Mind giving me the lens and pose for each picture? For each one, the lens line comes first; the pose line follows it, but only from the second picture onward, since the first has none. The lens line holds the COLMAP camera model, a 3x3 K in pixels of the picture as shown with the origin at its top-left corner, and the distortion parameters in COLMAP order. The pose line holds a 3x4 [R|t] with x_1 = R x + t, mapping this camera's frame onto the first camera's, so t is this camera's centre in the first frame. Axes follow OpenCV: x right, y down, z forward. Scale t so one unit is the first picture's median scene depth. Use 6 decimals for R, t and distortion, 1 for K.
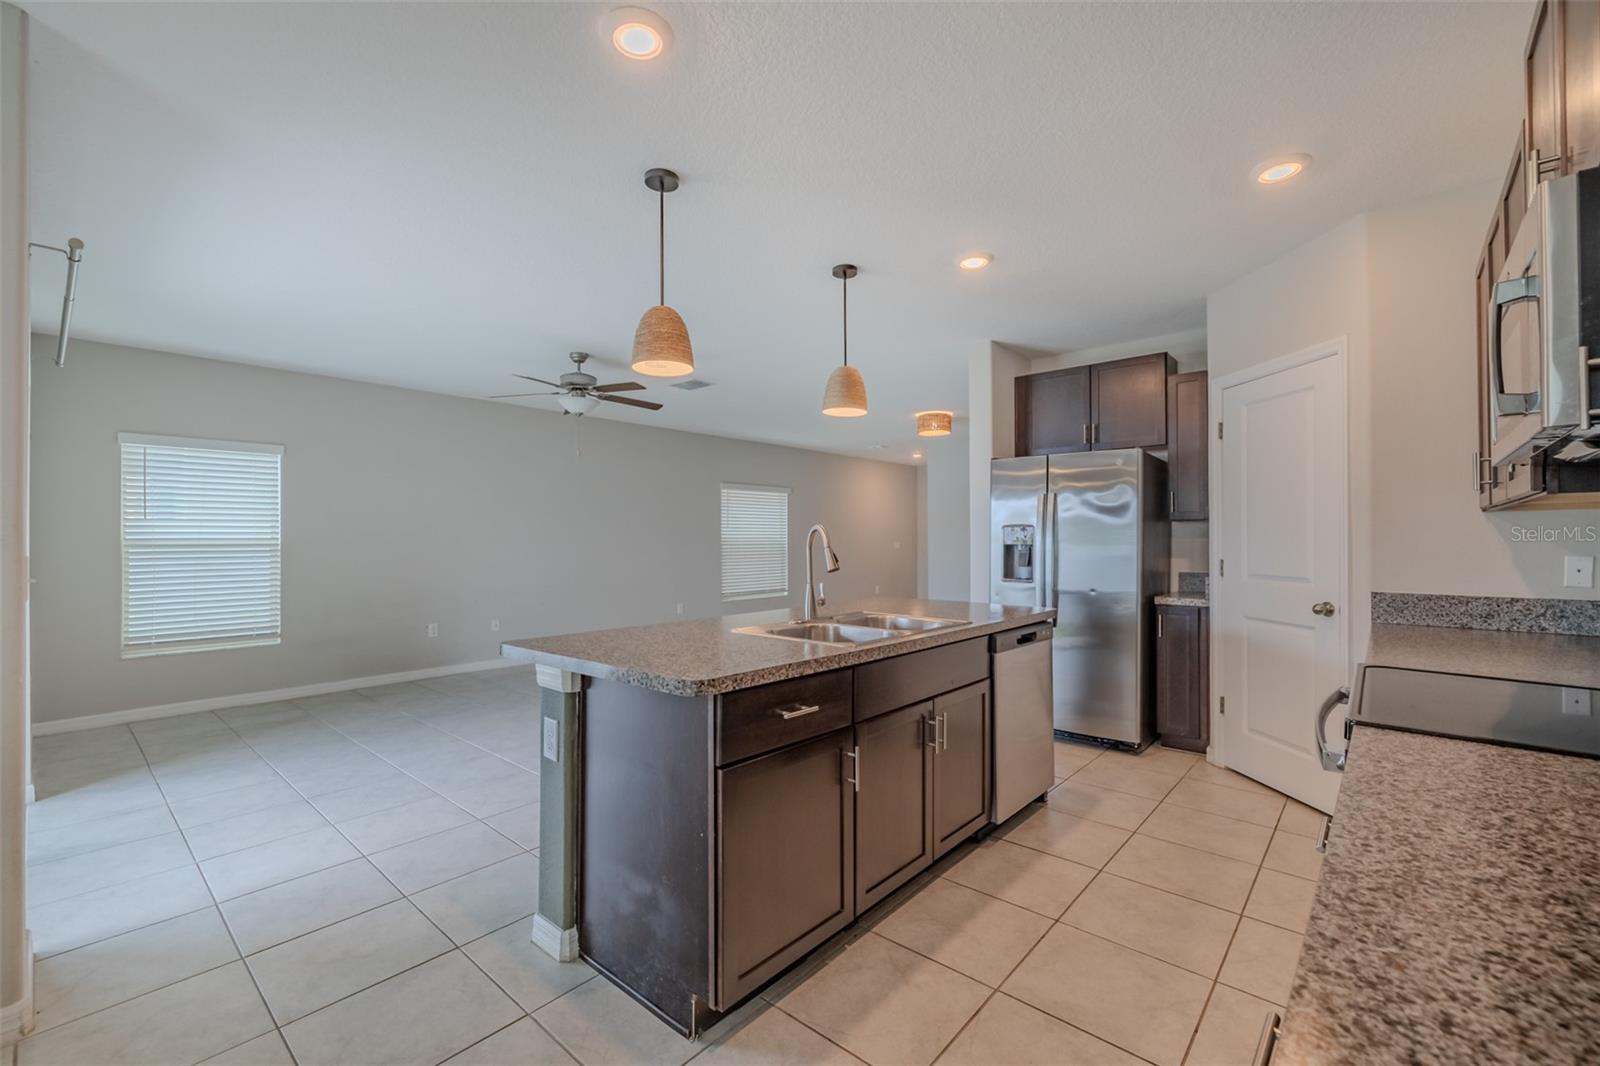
lens RADIAL K [[681.3, 0, 802.7], [0, 681.3, 523.5], [0, 0, 1]] dist [-0.004837, 0.000615]
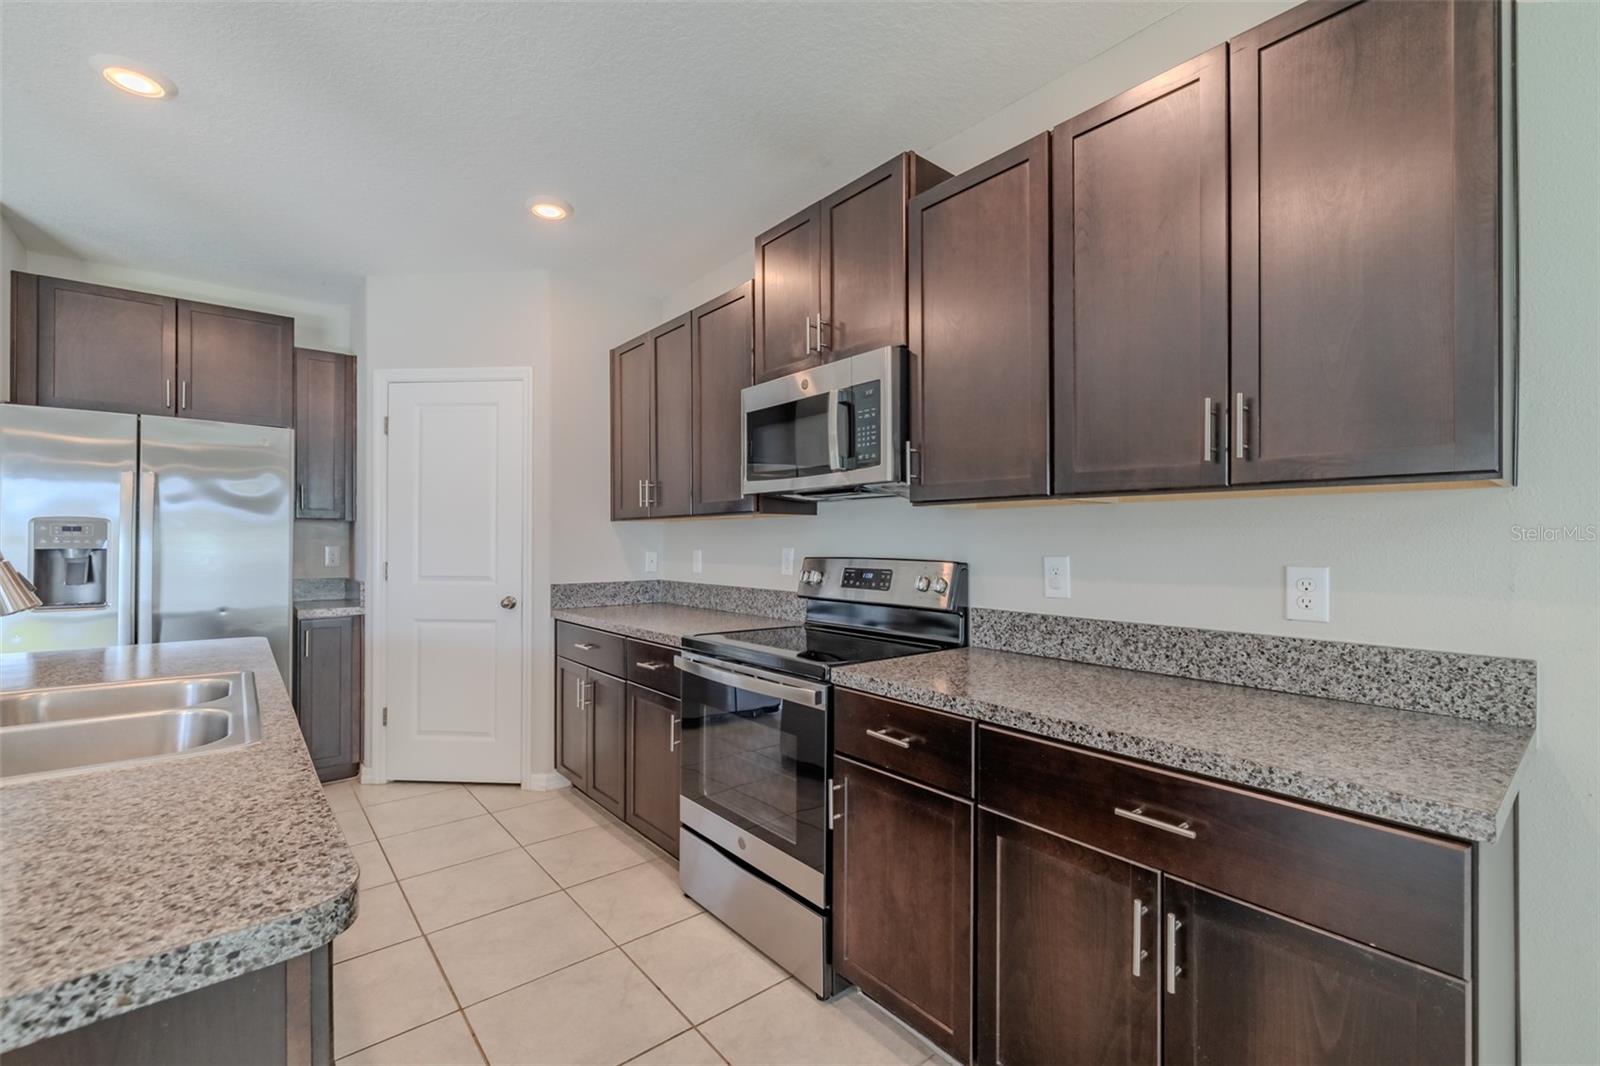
lens RADIAL K [[681.3, 0, 796.7], [0, 681.3, 532.6], [0, 0, 1]] dist [-0.004837, 0.000615]
pose [[0.148958, 0.011019, 0.988782, -0.227584], [-0.025916, 0.999638, -0.007236, 0.003986], [-0.988504, -0.024547, 0.149189, 0.292525]]
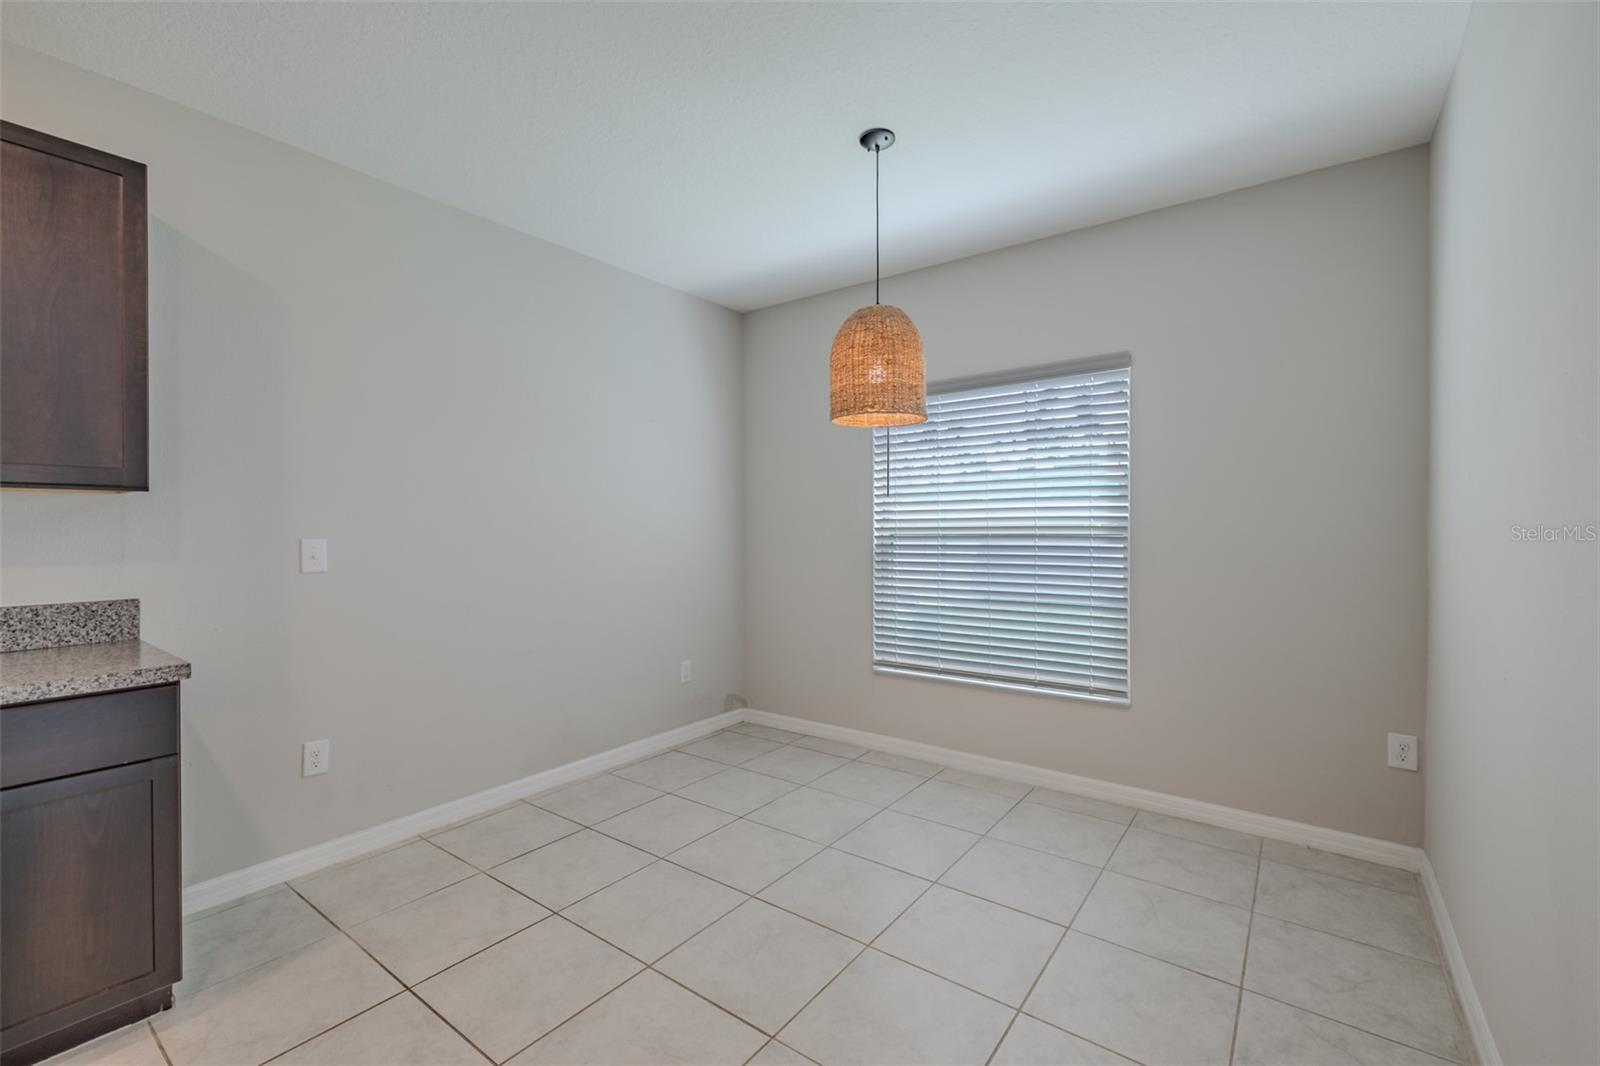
lens RADIAL K [[681.3, 0, 800.6], [0, 681.3, 531.6], [0, 0, 1]] dist [-0.004837, 0.000615]
pose [[-0.996091, 0.003444, -0.088262, -0.336579], [0.004740, 0.999884, -0.014476, 0.010669], [0.088202, -0.014838, -0.995992, 0.587191]]
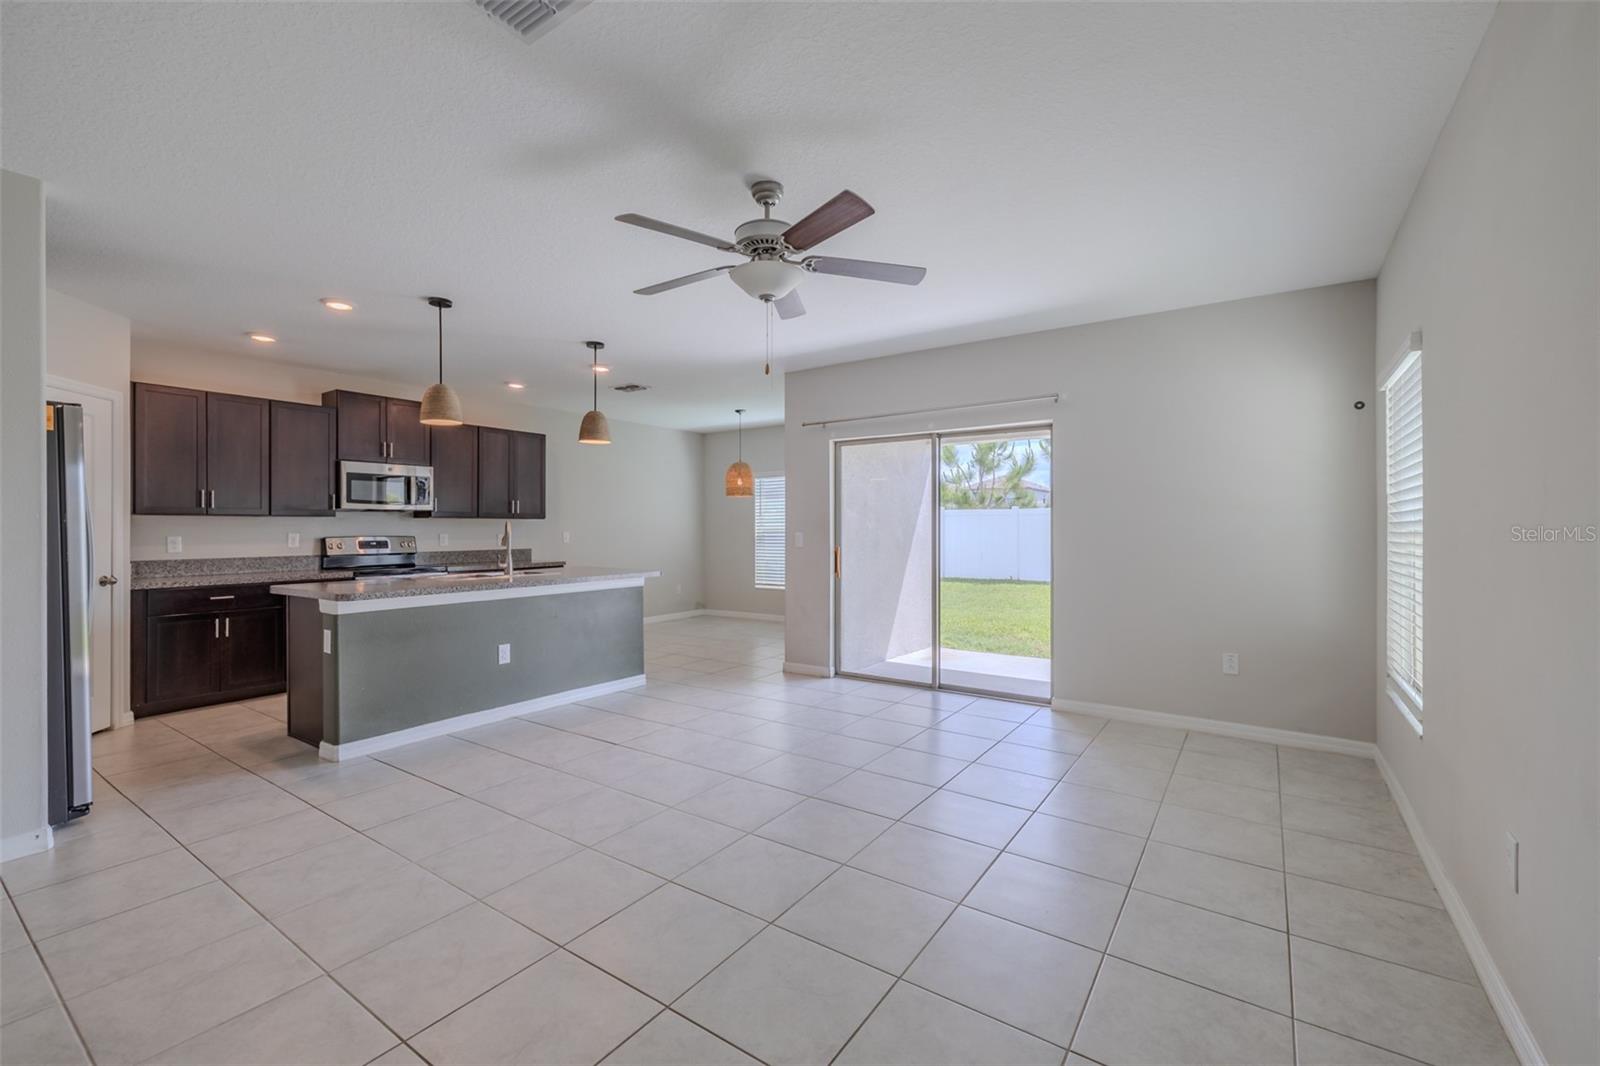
lens RADIAL K [[681.3, 0, 802.0], [0, 681.3, 526.2], [0, 0, 1]] dist [-0.004837, 0.000615]
pose [[-0.990917, 0.003243, -0.134439, -0.363651], [0.007229, 0.999548, -0.029169, 0.052430], [0.134283, -0.029876, -0.990493, 2.075327]]
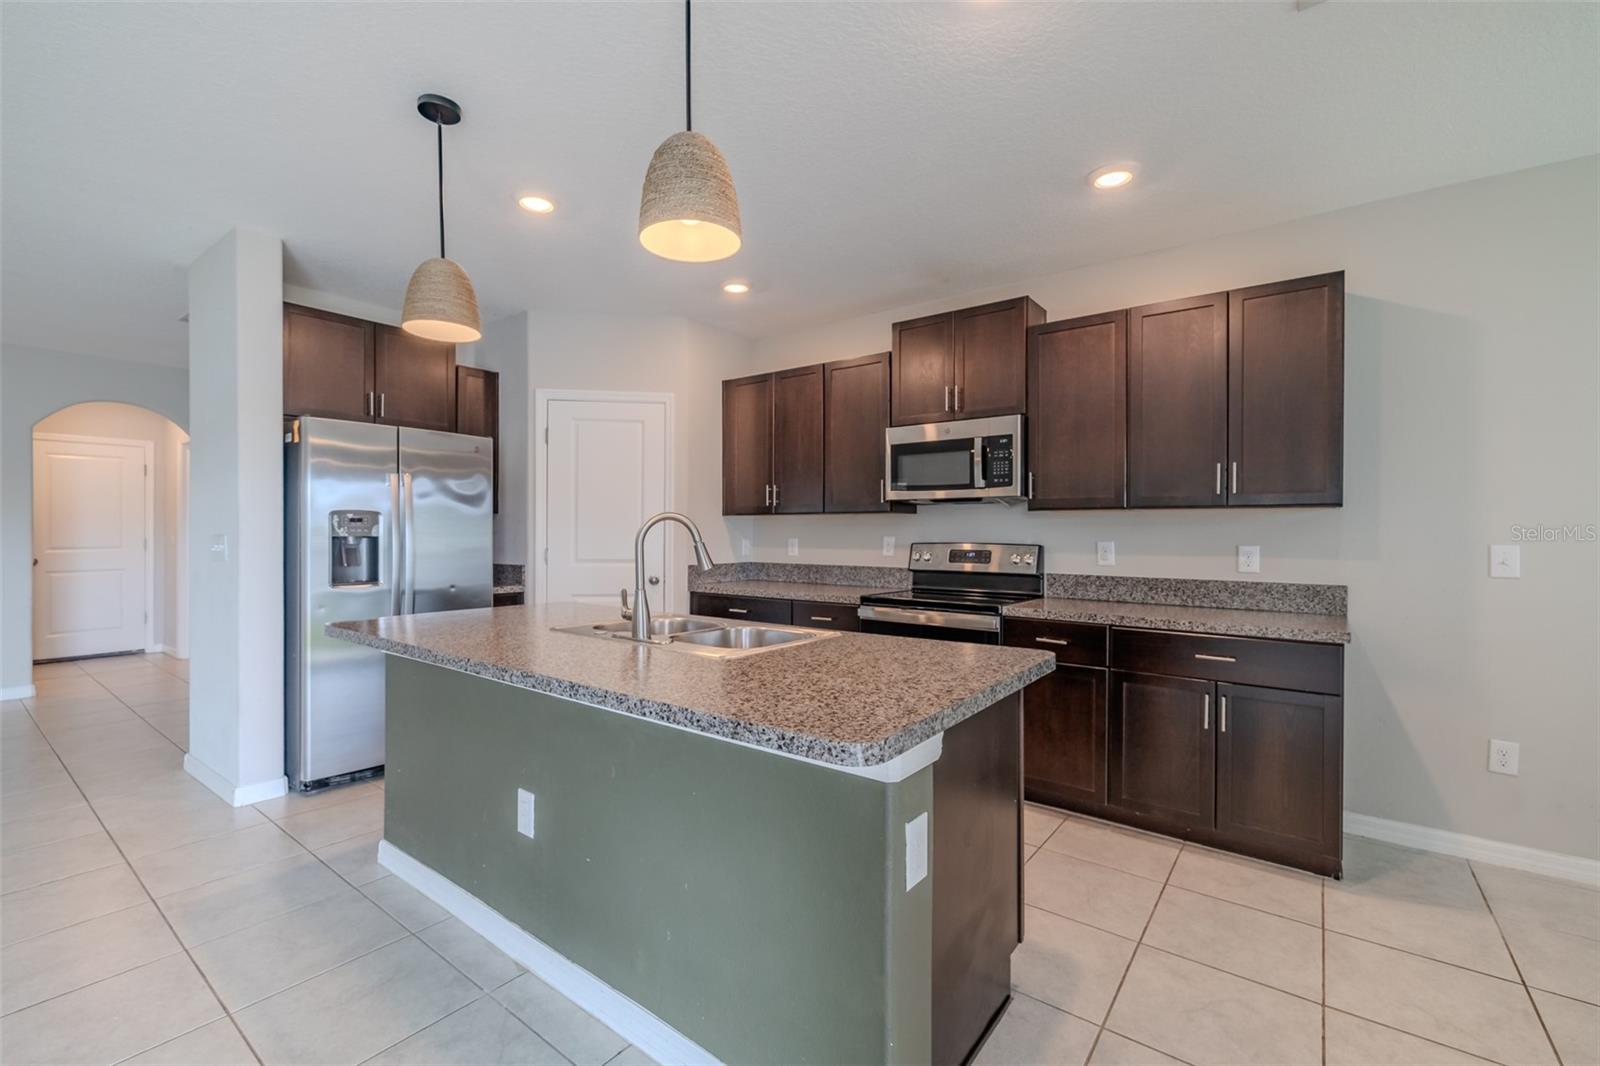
lens RADIAL K [[681.3, 0, 807.6], [0, 681.3, 529.0], [0, 0, 1]] dist [-0.004837, 0.000615]
pose [[-0.080867, 0.003482, 0.996719, -0.550716], [-0.029544, 0.999546, -0.005889, 0.014100], [-0.996287, -0.029923, -0.080728, 0.645291]]
